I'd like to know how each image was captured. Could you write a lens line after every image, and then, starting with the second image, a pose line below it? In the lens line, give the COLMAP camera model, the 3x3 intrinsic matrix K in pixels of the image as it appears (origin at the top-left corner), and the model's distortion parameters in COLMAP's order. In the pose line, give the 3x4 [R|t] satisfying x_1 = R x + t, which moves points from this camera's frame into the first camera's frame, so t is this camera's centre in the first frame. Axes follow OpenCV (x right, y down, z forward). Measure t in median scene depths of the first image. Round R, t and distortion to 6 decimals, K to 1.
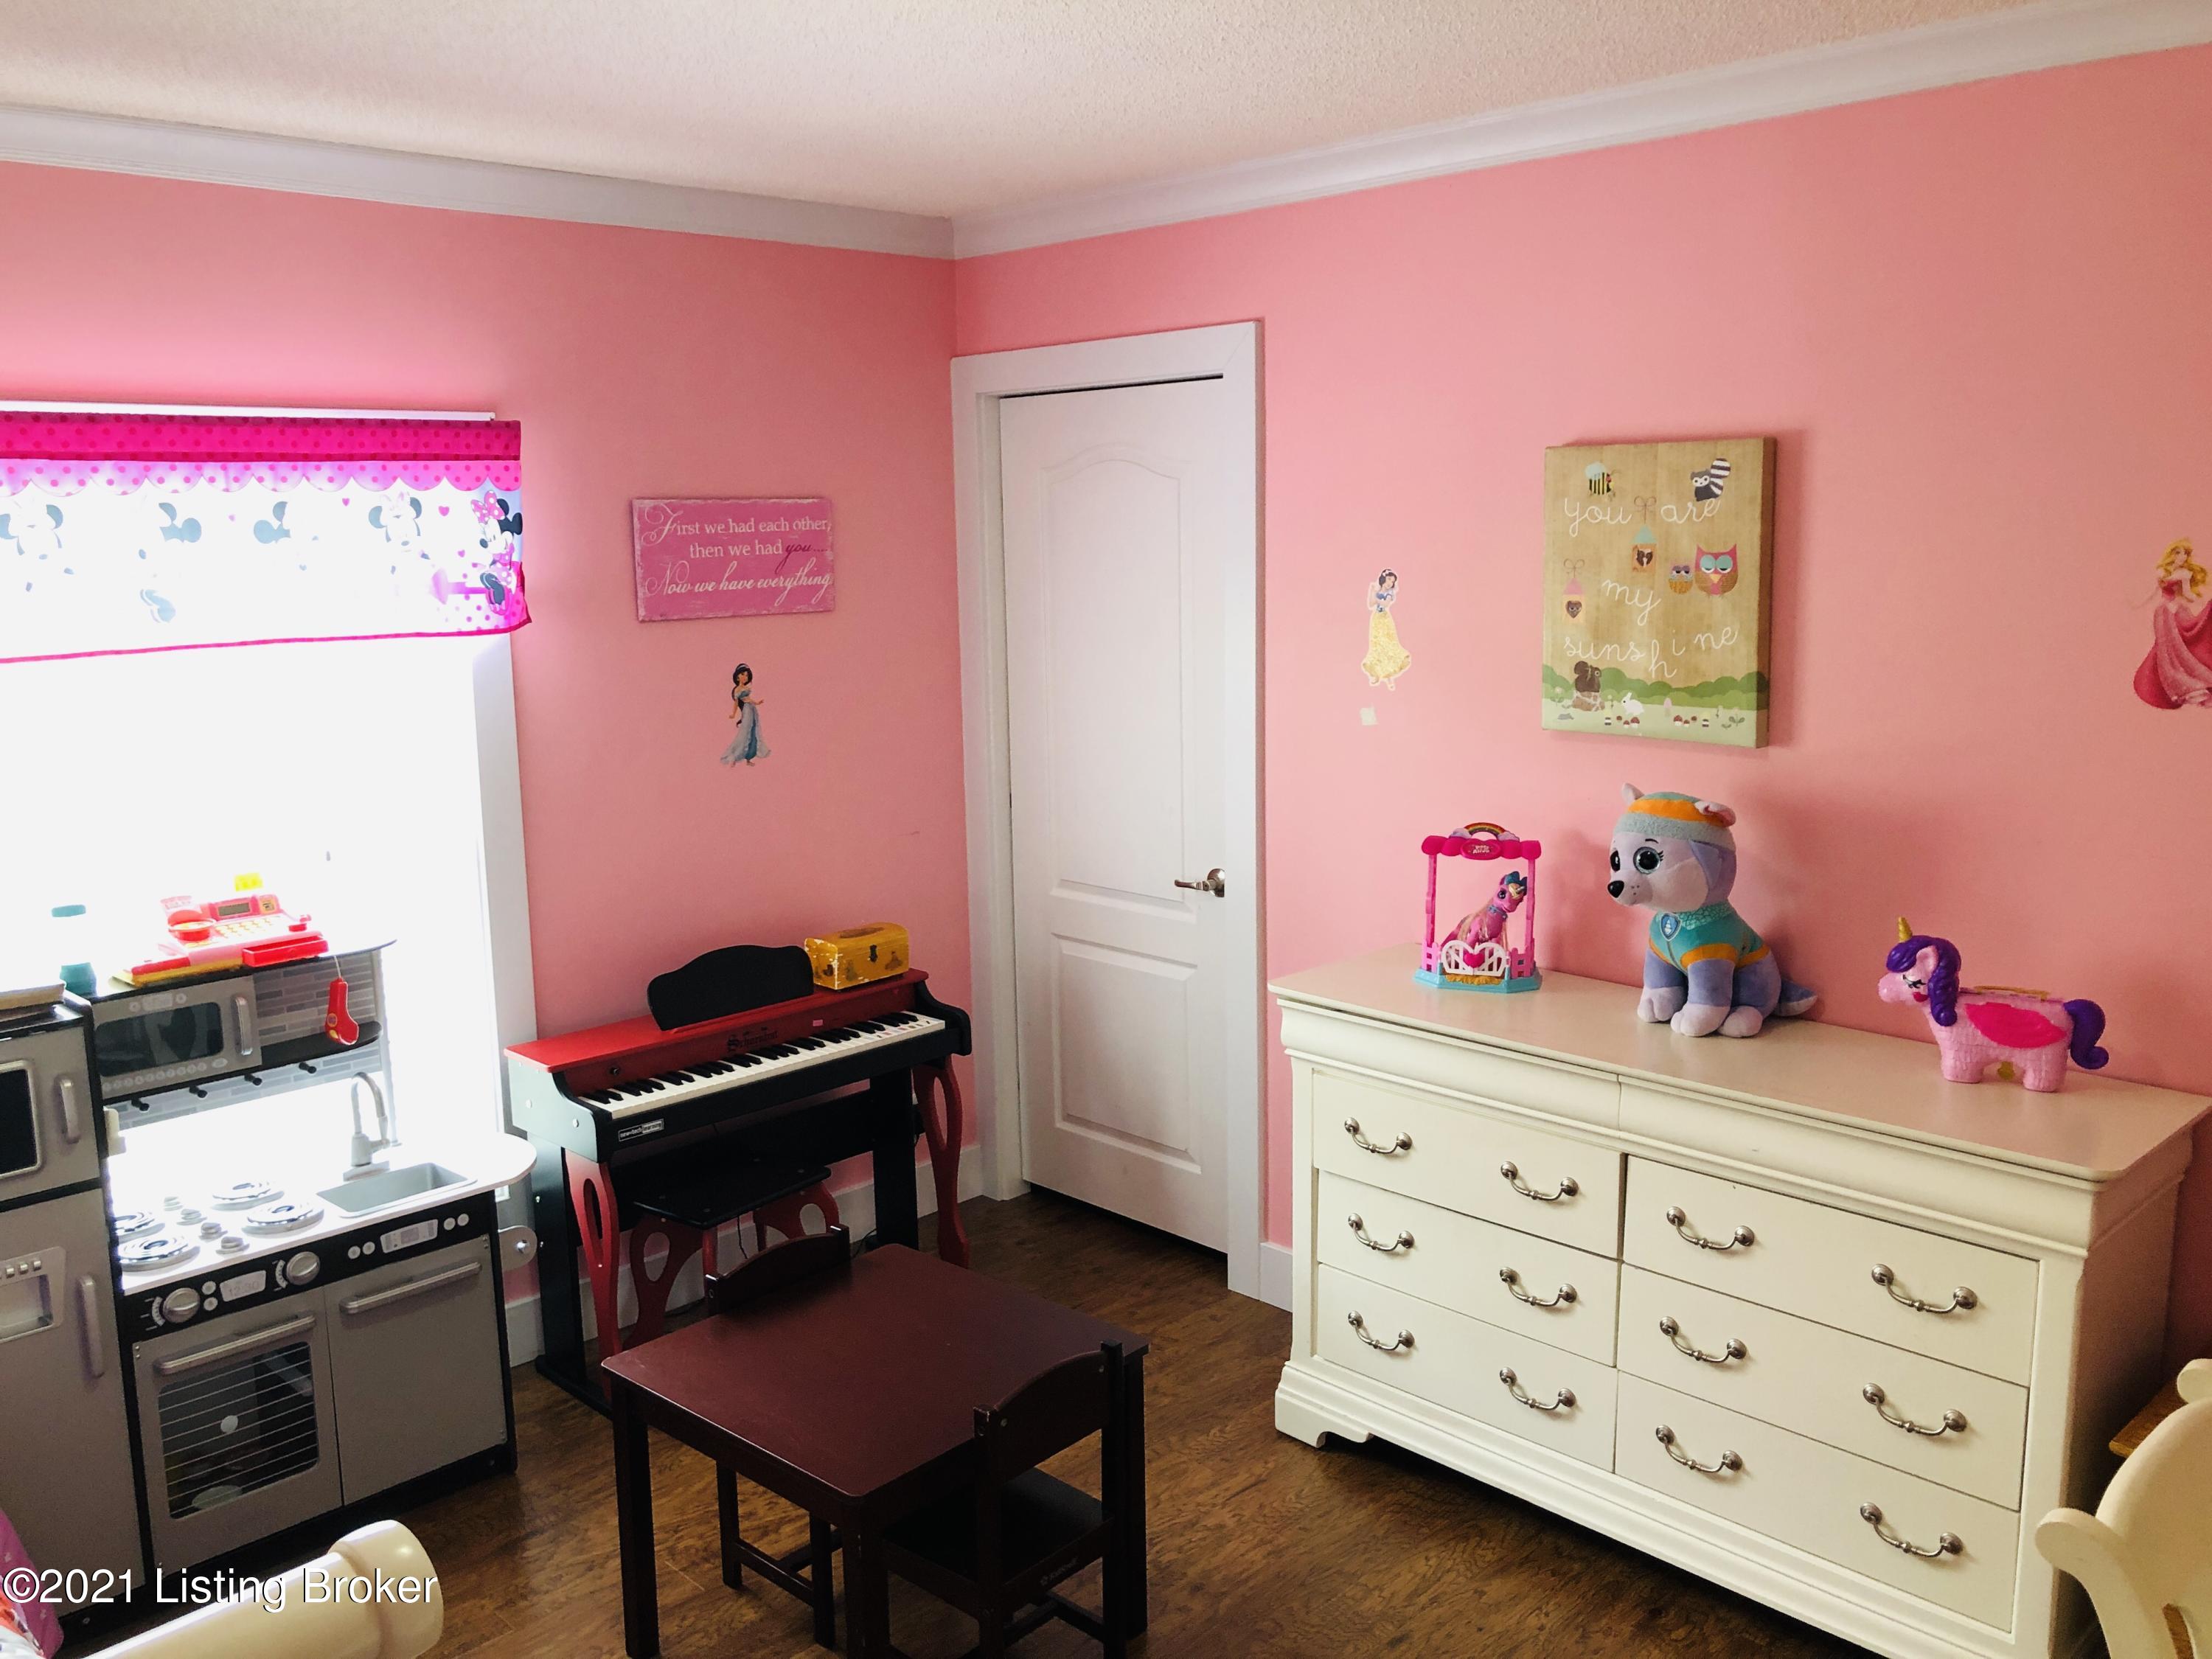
lens RADIAL K [[1799.4, 0, 1112.1], [0, 1799.4, 832.0], [0, 0, 1]] dist [0.019127, 0.004177]
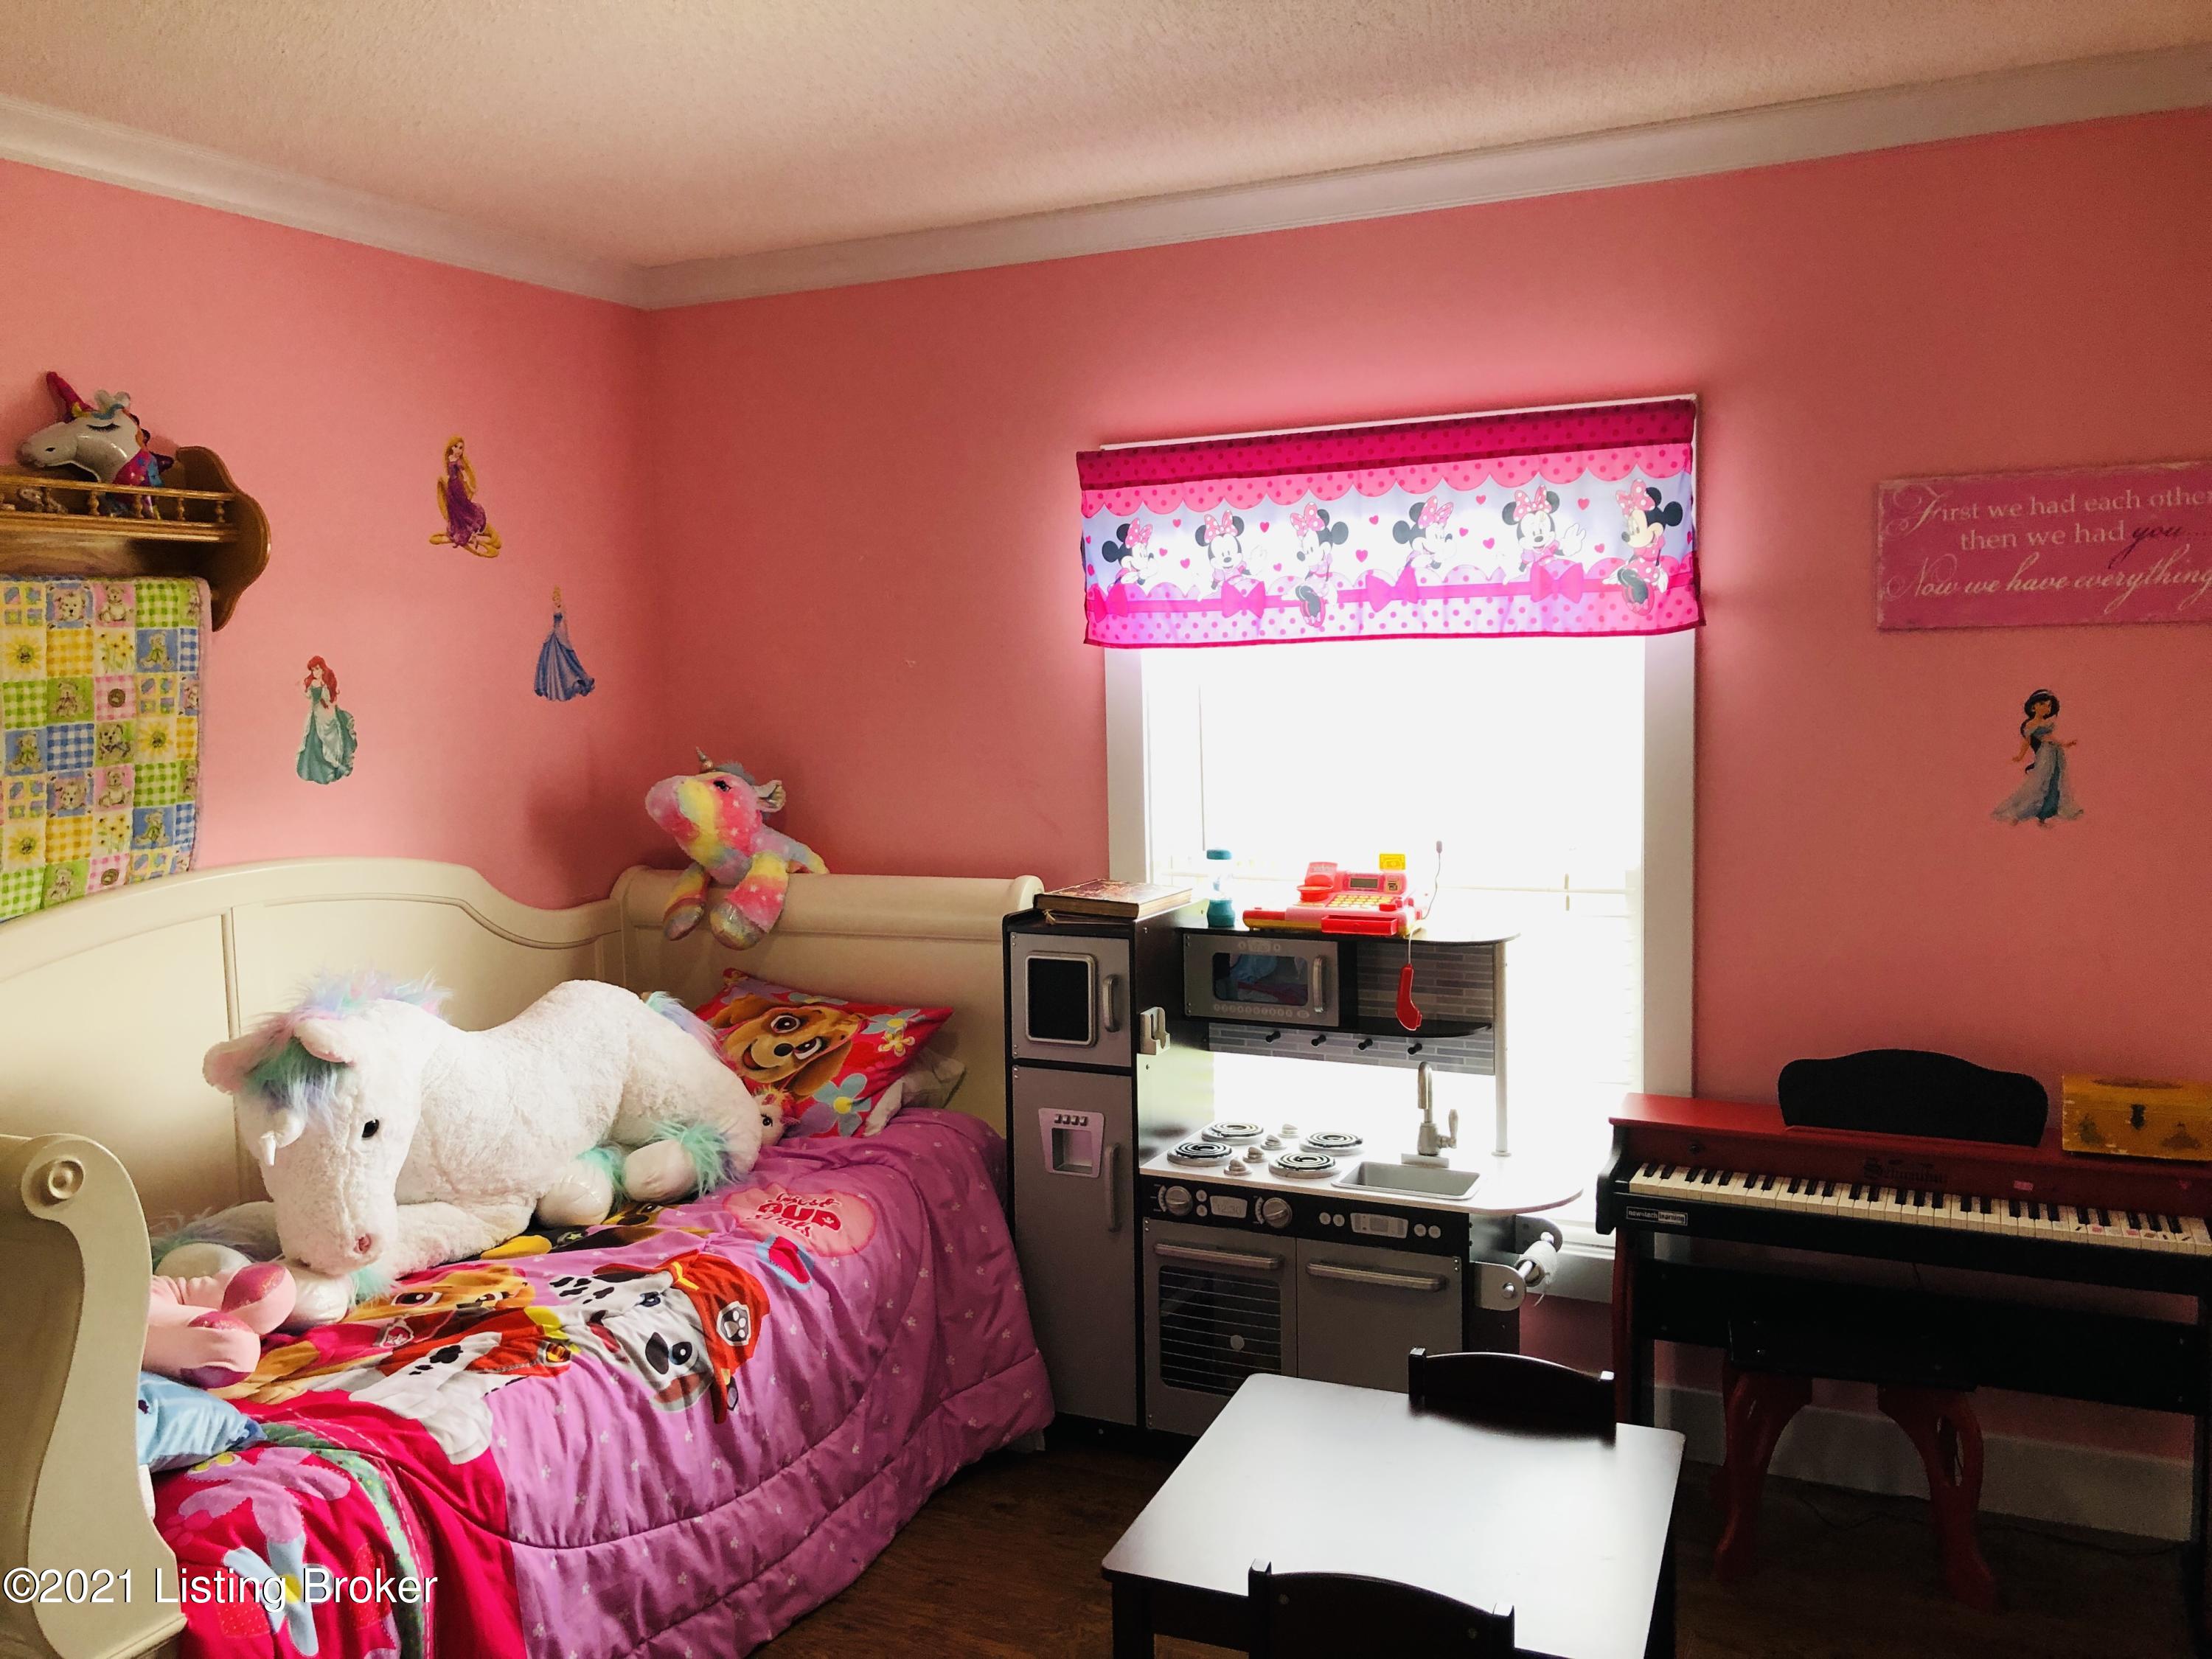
lens RADIAL K [[1799.4, 0, 1111.4], [0, 1799.4, 821.8], [0, 0, 1]] dist [0.019127, 0.004177]
pose [[0.332490, 0.104768, -0.937269, 0.434302], [-0.143427, 0.987868, 0.059544, -0.032935], [0.932137, 0.114632, 0.343483, 0.448401]]
